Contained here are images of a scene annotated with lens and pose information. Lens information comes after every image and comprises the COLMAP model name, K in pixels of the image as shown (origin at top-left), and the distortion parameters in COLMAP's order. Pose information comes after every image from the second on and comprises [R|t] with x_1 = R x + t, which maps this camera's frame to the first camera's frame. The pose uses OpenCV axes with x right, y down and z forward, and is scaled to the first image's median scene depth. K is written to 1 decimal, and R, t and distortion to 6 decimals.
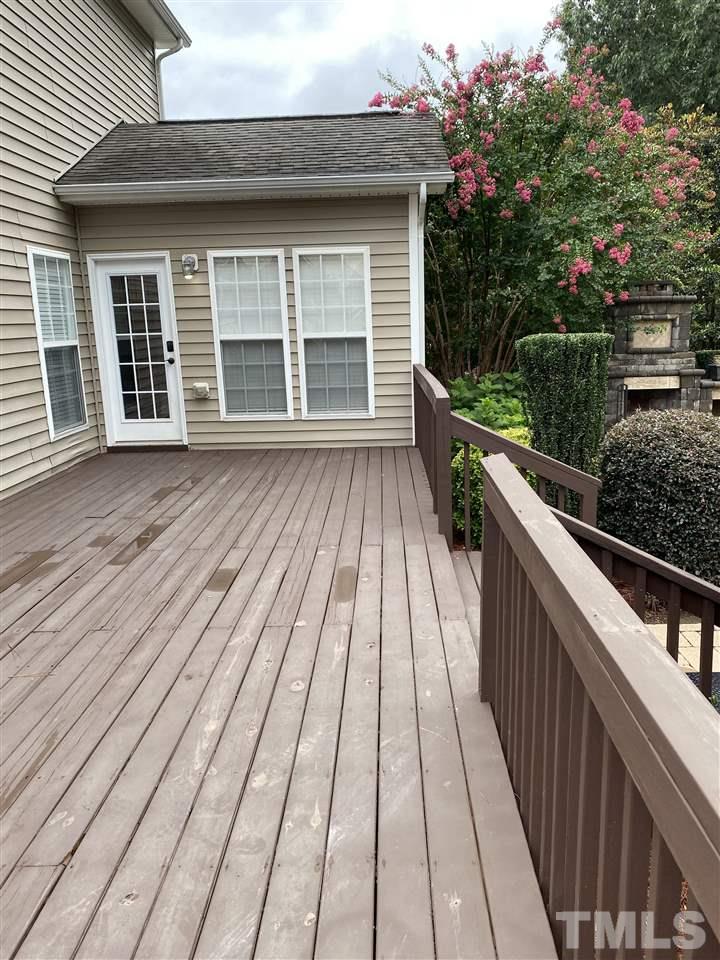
lens RADIAL K [[744.5, 0, 360.0], [0, 744.5, 480.0], [0, 0, 1]] dist [0.038084, -0.024958]
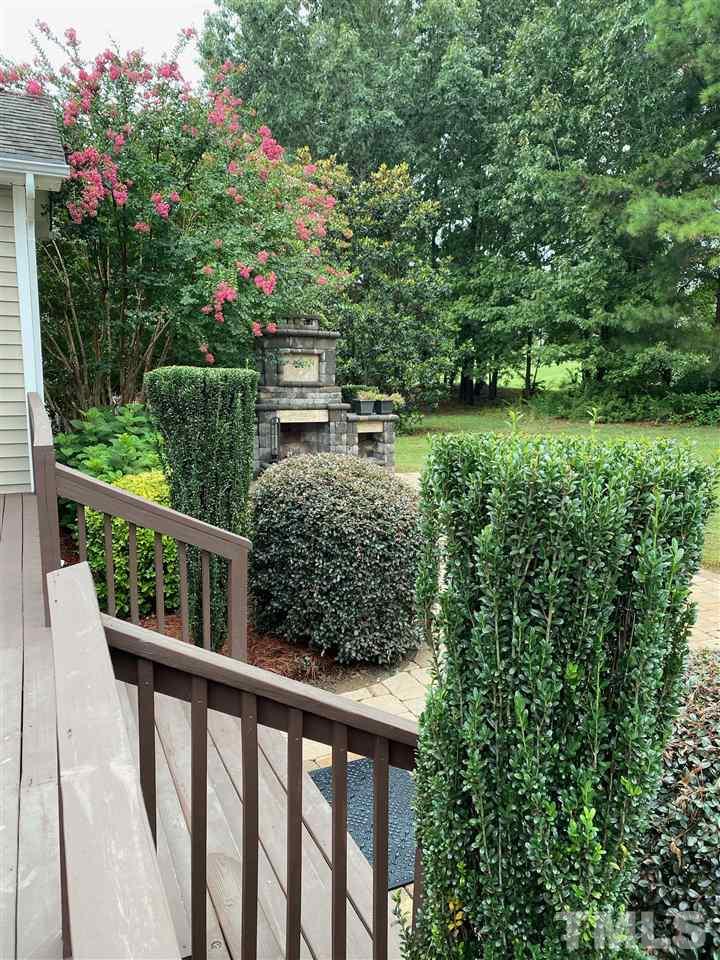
lens RADIAL K [[744.5, 0, 360.0], [0, 744.5, 480.0], [0, 0, 1]] dist [0.038084, -0.024958]
pose [[0.902569, -0.025827, 0.429770, 0.038328], [0.039580, 0.998950, -0.023093, -0.023892], [-0.428722, 0.037853, 0.902643, 0.095414]]
